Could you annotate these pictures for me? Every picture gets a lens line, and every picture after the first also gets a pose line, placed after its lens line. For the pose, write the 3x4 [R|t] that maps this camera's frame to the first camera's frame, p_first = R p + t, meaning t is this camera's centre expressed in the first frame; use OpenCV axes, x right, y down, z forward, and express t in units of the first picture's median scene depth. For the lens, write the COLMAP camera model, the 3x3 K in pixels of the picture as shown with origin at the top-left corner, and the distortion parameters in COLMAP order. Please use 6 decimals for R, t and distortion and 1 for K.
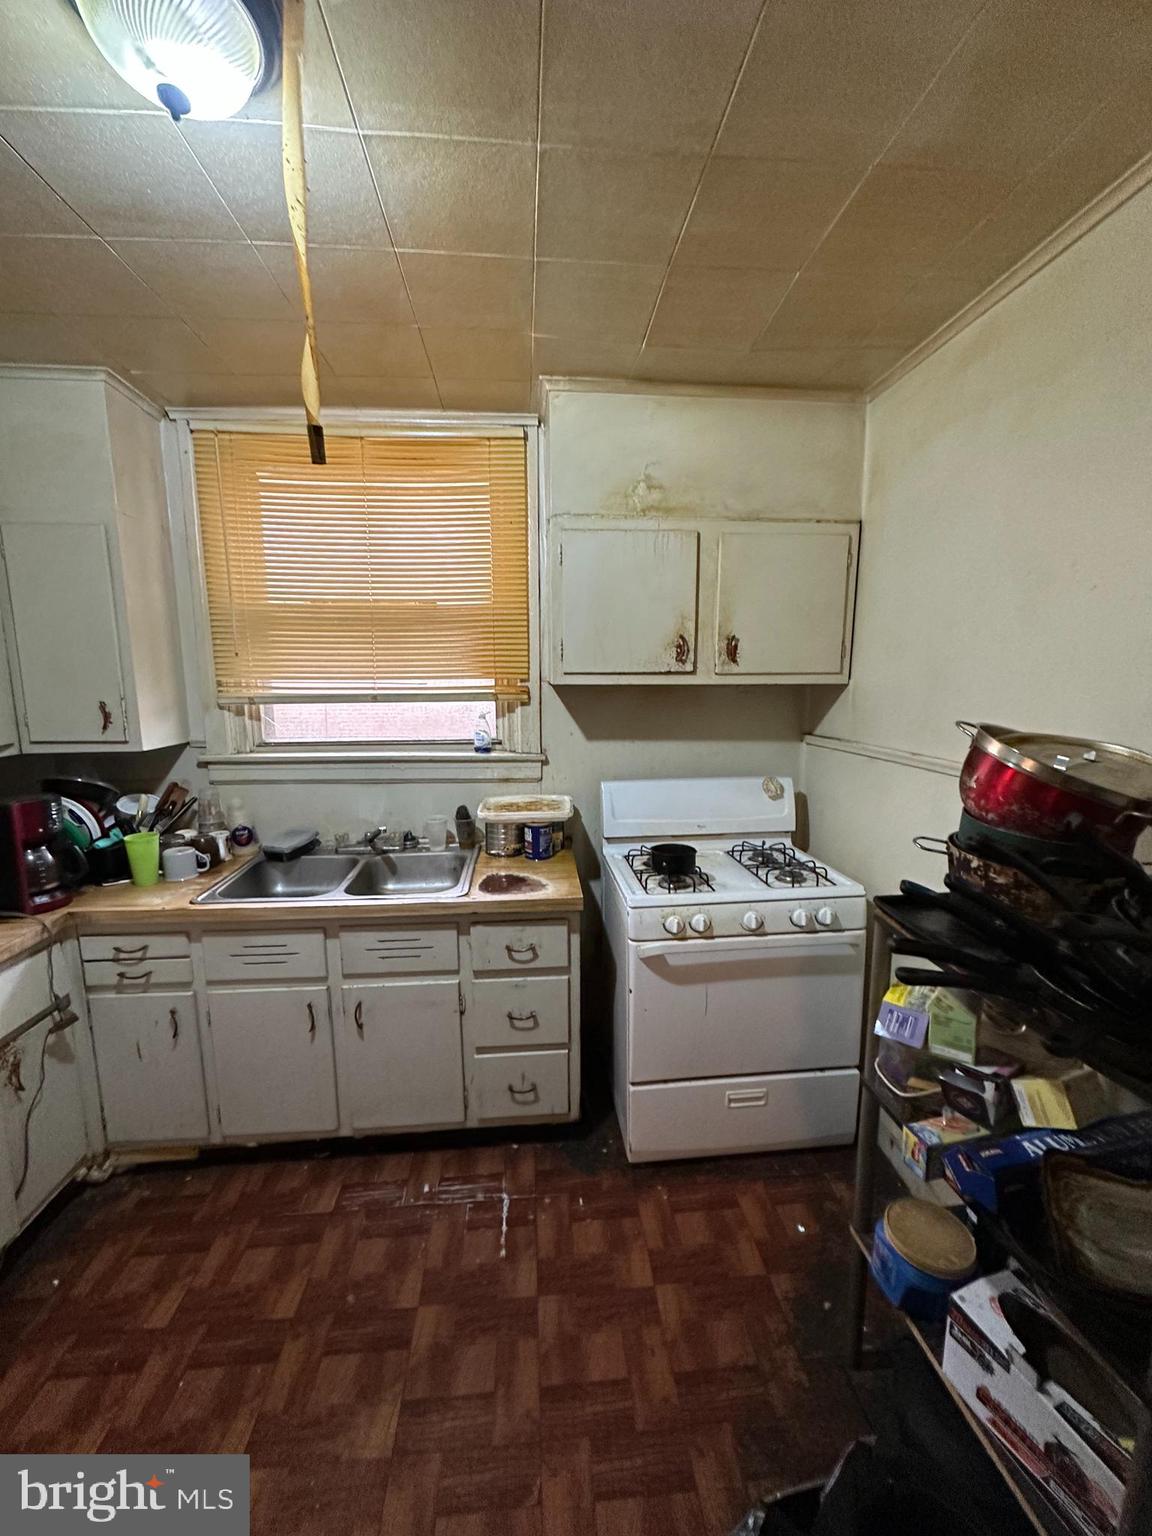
lens RADIAL K [[605.3, 0, 578.4], [0, 605.3, 770.2], [0, 0, 1]] dist [-0.006746, 0.001157]
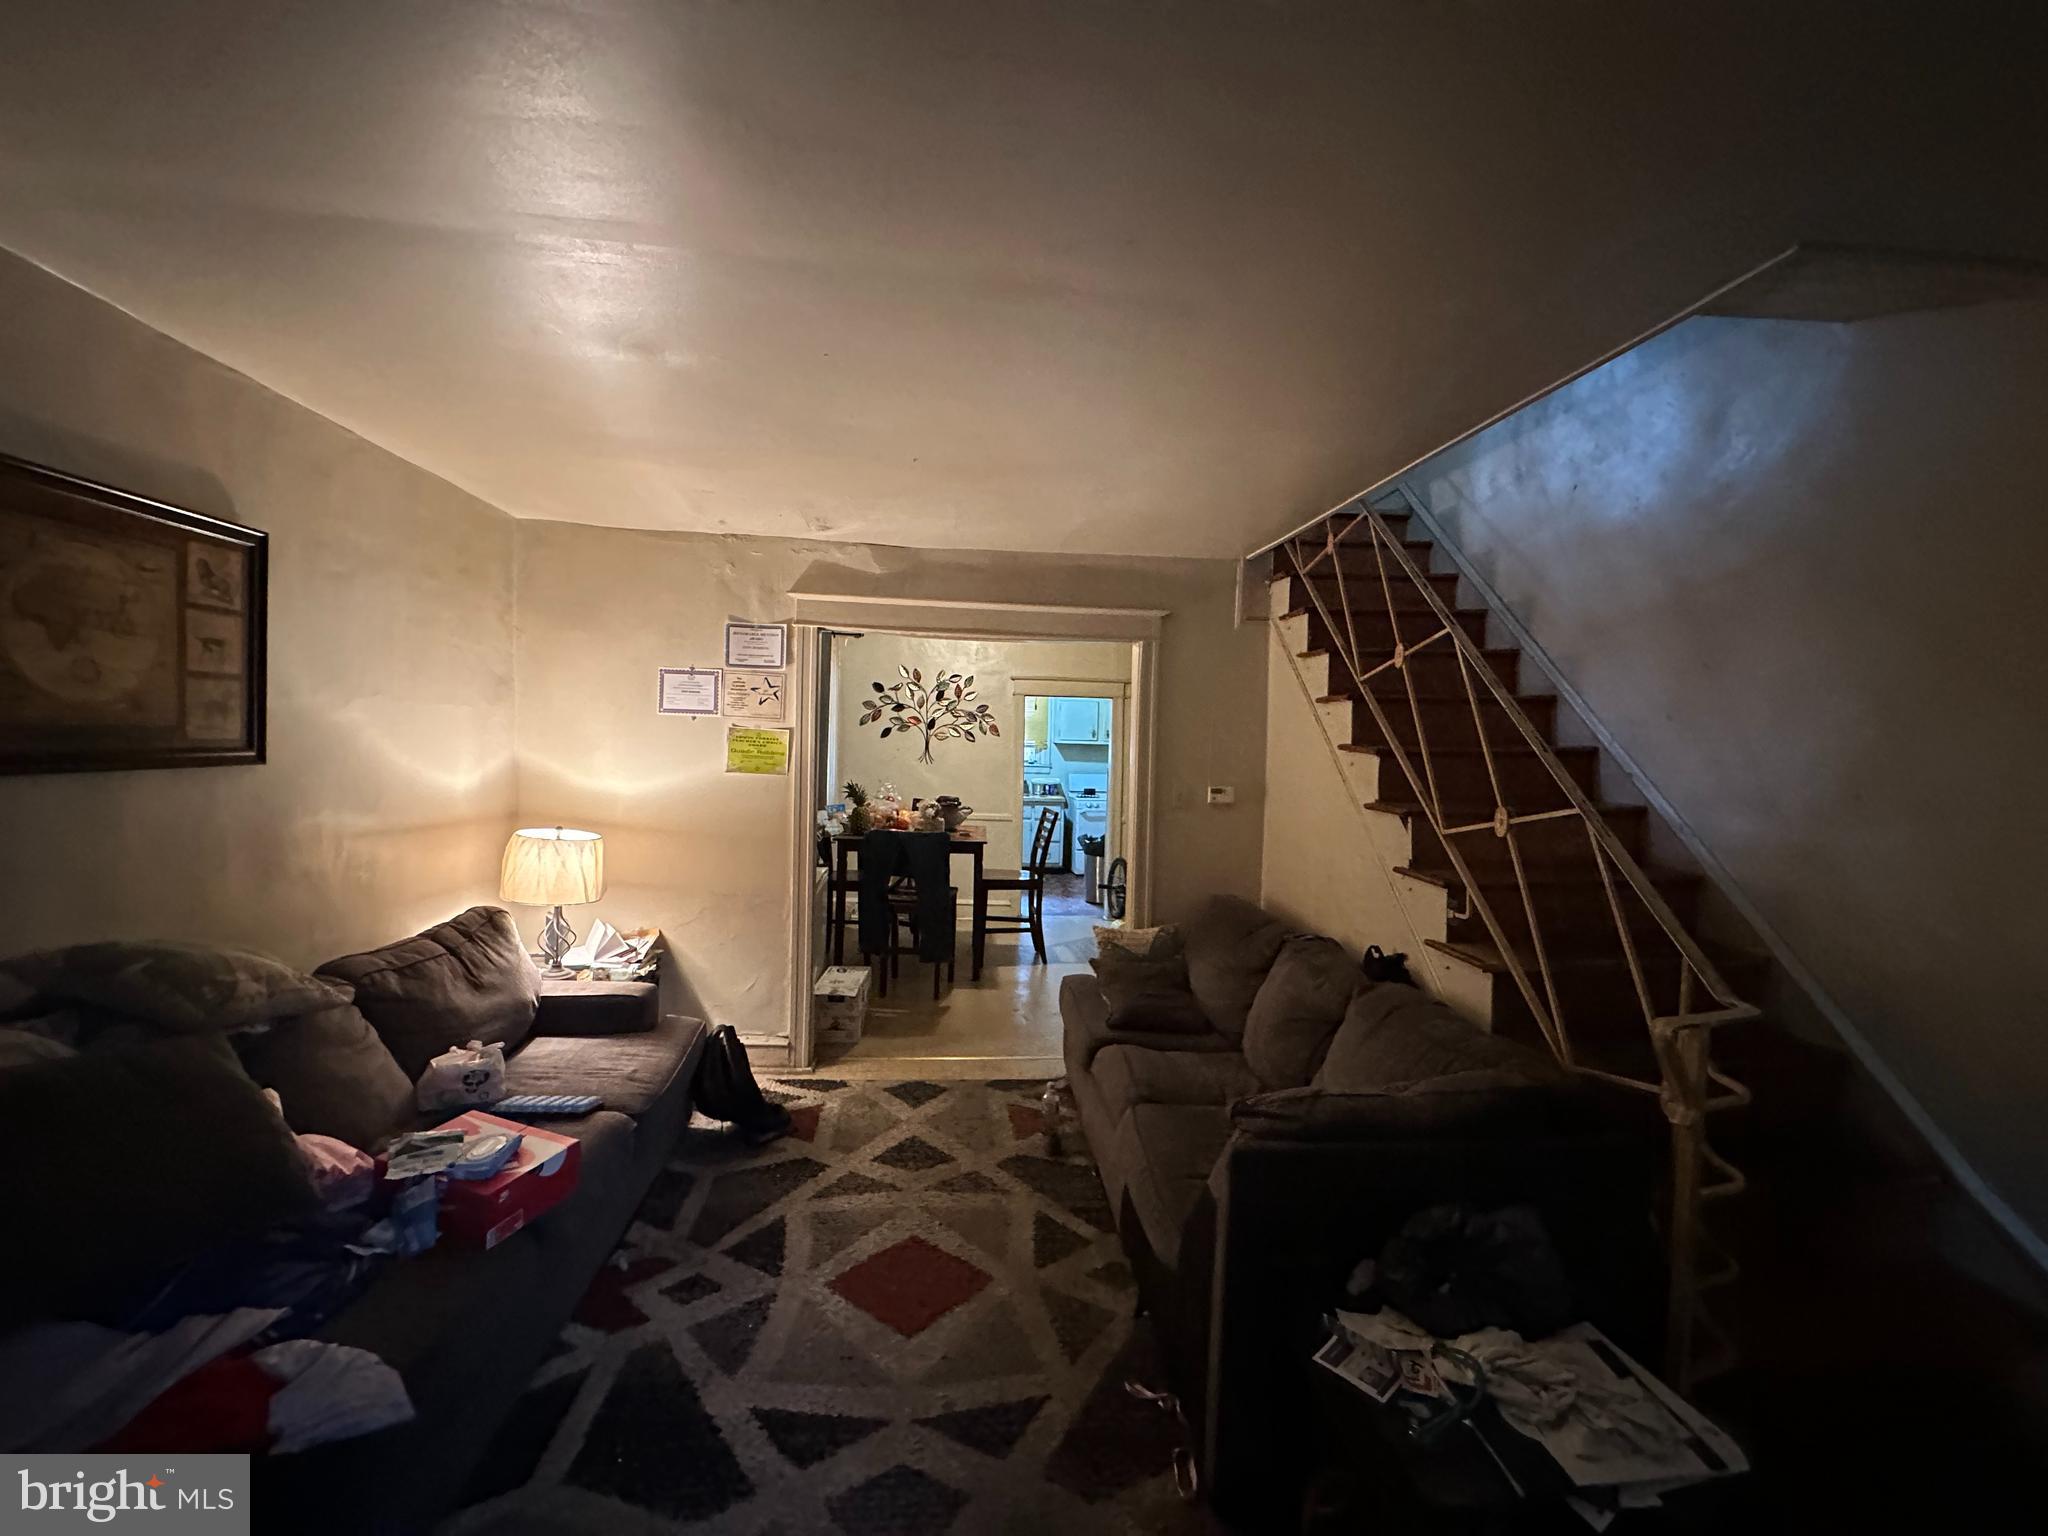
lens RADIAL K [[807.1, 0, 1022.2], [0, 807.1, 762.5], [0, 0, 1]] dist [-0.006746, 0.001157]
pose [[0.999566, 0.028638, 0.006941, -0.293988], [-0.027507, 0.991297, -0.128741, 0.630659], [-0.010567, 0.128495, 0.991654, -3.937818]]
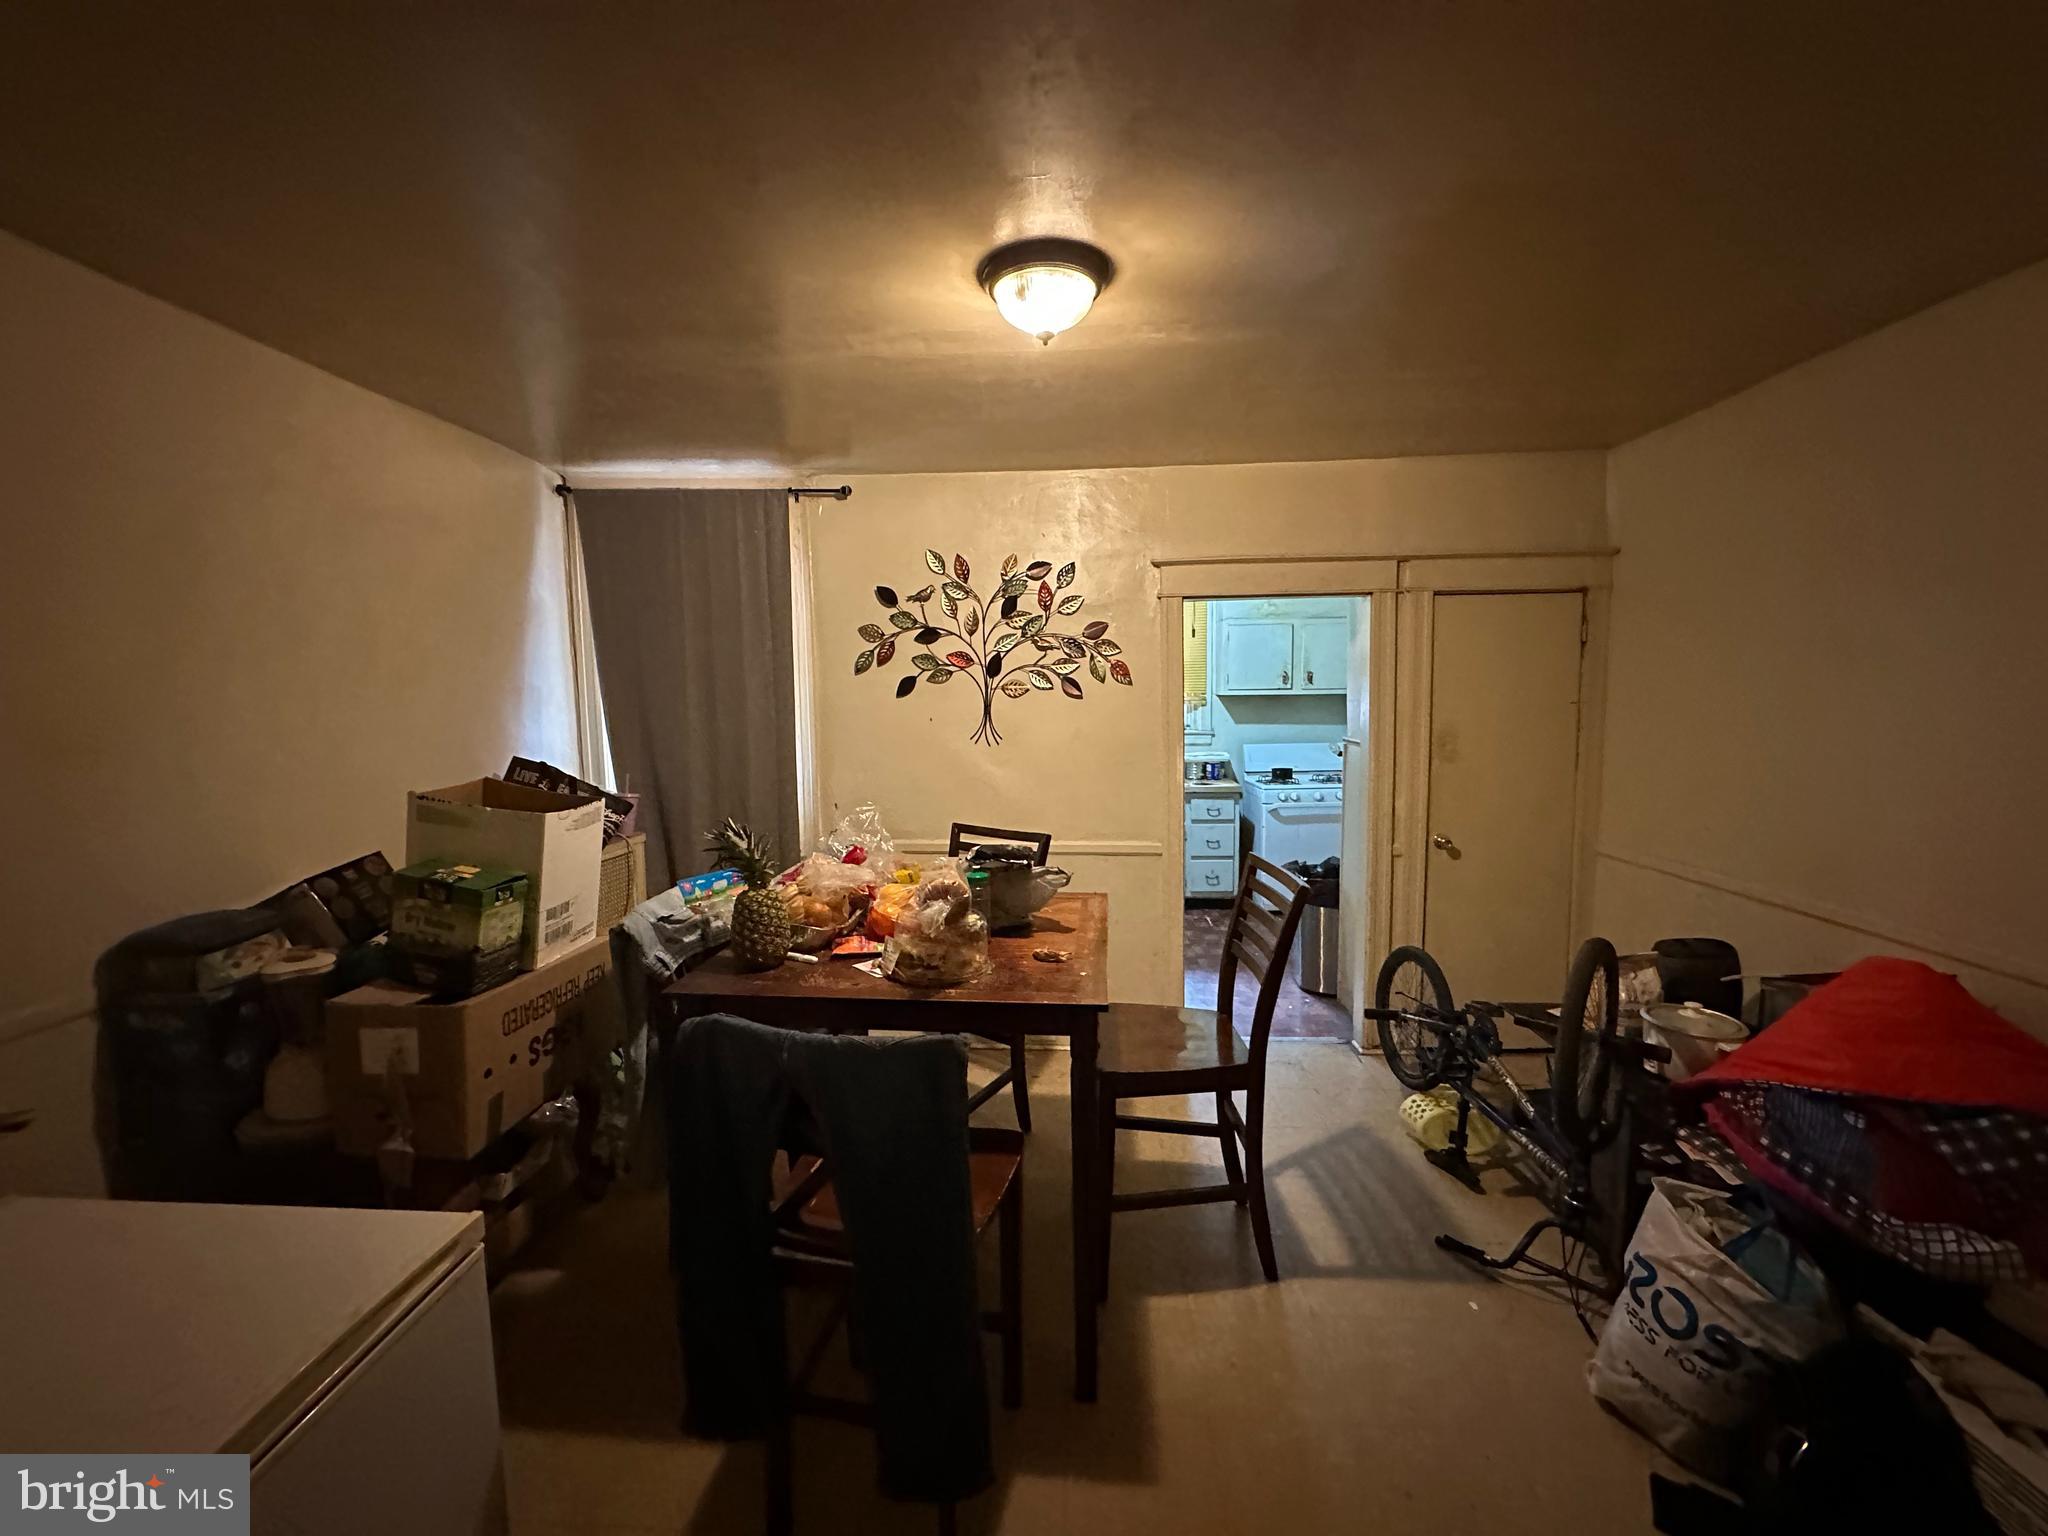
lens RADIAL K [[807.1, 0, 1028.3], [0, 807.1, 769.8], [0, 0, 1]] dist [-0.006746, 0.001157]
pose [[0.989934, 0.003578, -0.141482, -0.350261], [-0.012854, 0.997822, -0.064703, 0.345805], [0.140943, 0.065870, 0.987824, -2.078701]]
